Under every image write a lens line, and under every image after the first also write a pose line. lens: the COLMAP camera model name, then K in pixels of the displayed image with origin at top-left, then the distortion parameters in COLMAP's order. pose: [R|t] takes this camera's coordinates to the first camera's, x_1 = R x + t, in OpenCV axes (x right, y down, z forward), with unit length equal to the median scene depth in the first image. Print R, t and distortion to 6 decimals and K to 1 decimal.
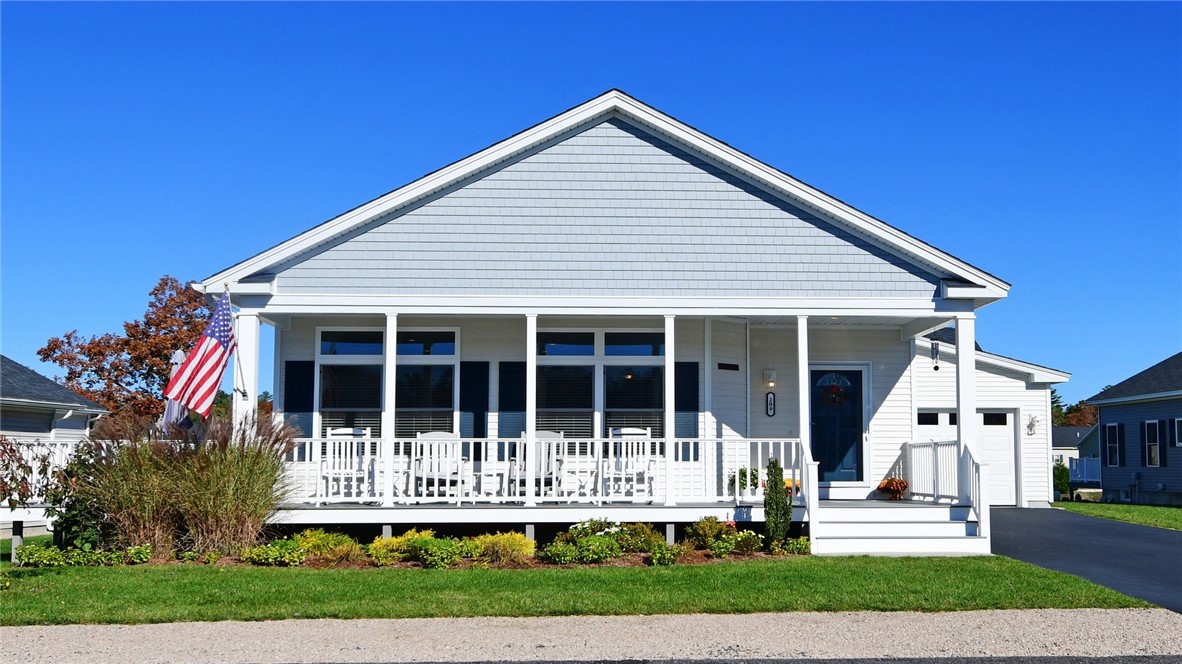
lens RADIAL K [[1351.4, 0, 645.9], [0, 1351.4, 363.3], [0, 0, 1]] dist [-0.016397, 0.000000]
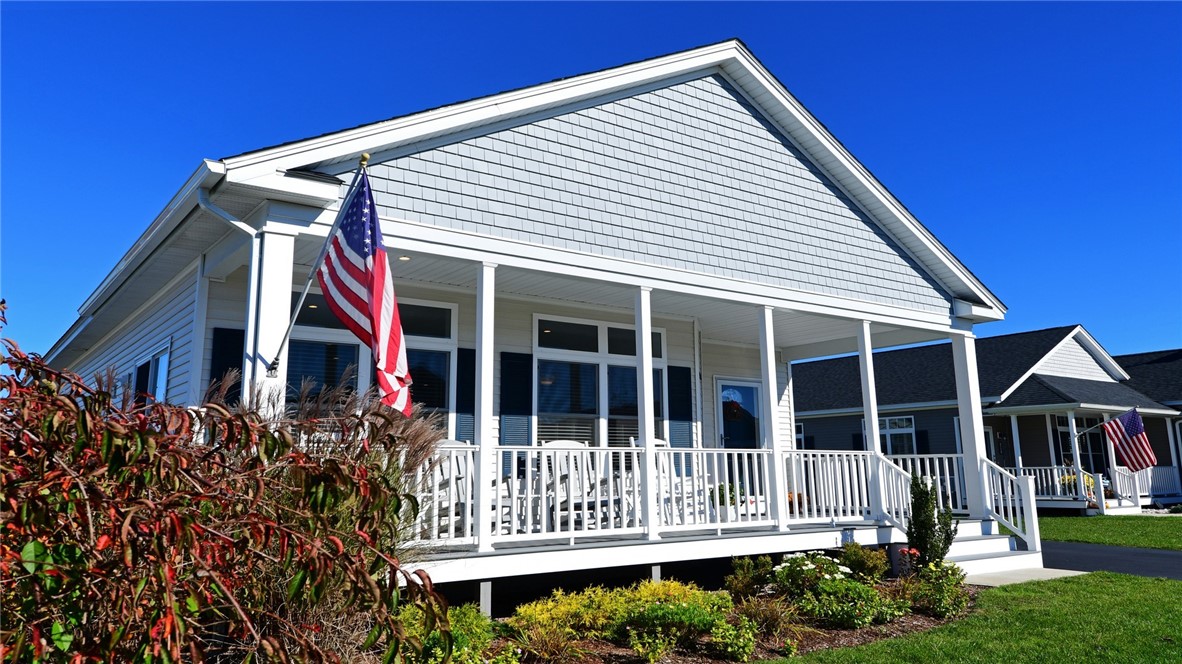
lens RADIAL K [[891.0, 0, 630.1], [0, 891.0, 302.7], [0, 0, 1]] dist [0.043967, -0.002535]
pose [[0.824273, 0.099115, 0.557450, -0.375431], [-0.031632, 0.991082, -0.129443, 0.039286], [-0.565309, 0.089063, 0.820057, 0.577038]]
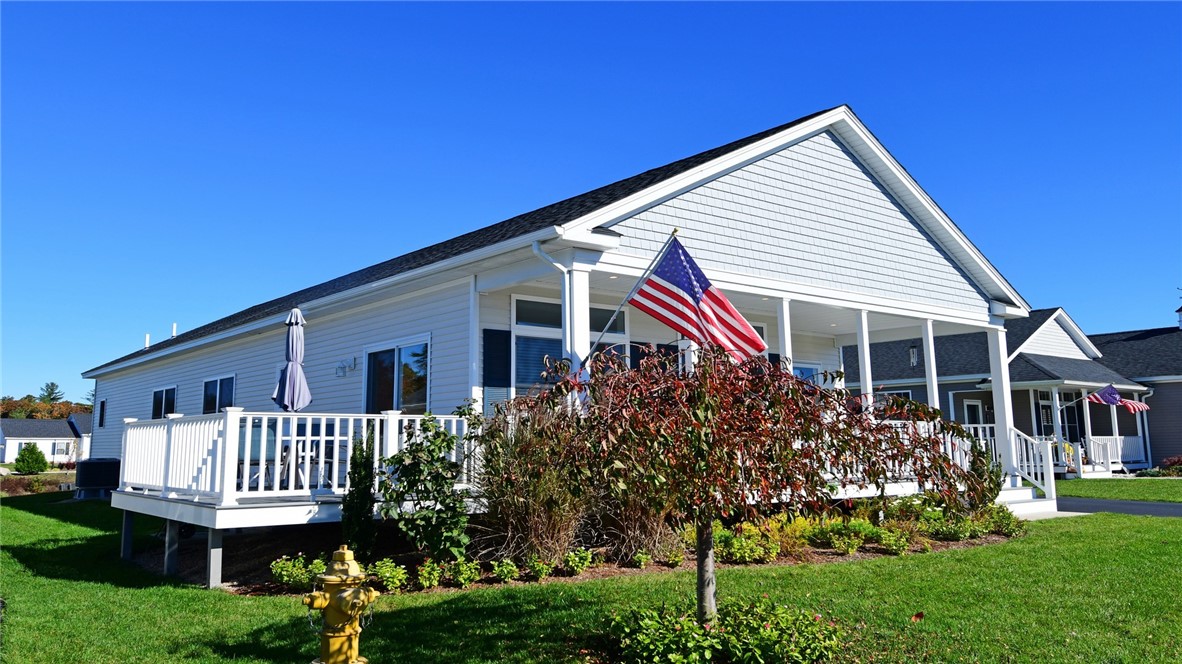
lens RADIAL K [[950.5, 0, 586.2], [0, 950.5, 299.0], [0, 0, 1]] dist [-0.009085, -0.006253]
pose [[0.810680, 0.086426, 0.579075, -0.628564], [-0.037720, 0.994700, -0.095651, 0.039489], [-0.584273, 0.055700, 0.809644, 0.491724]]
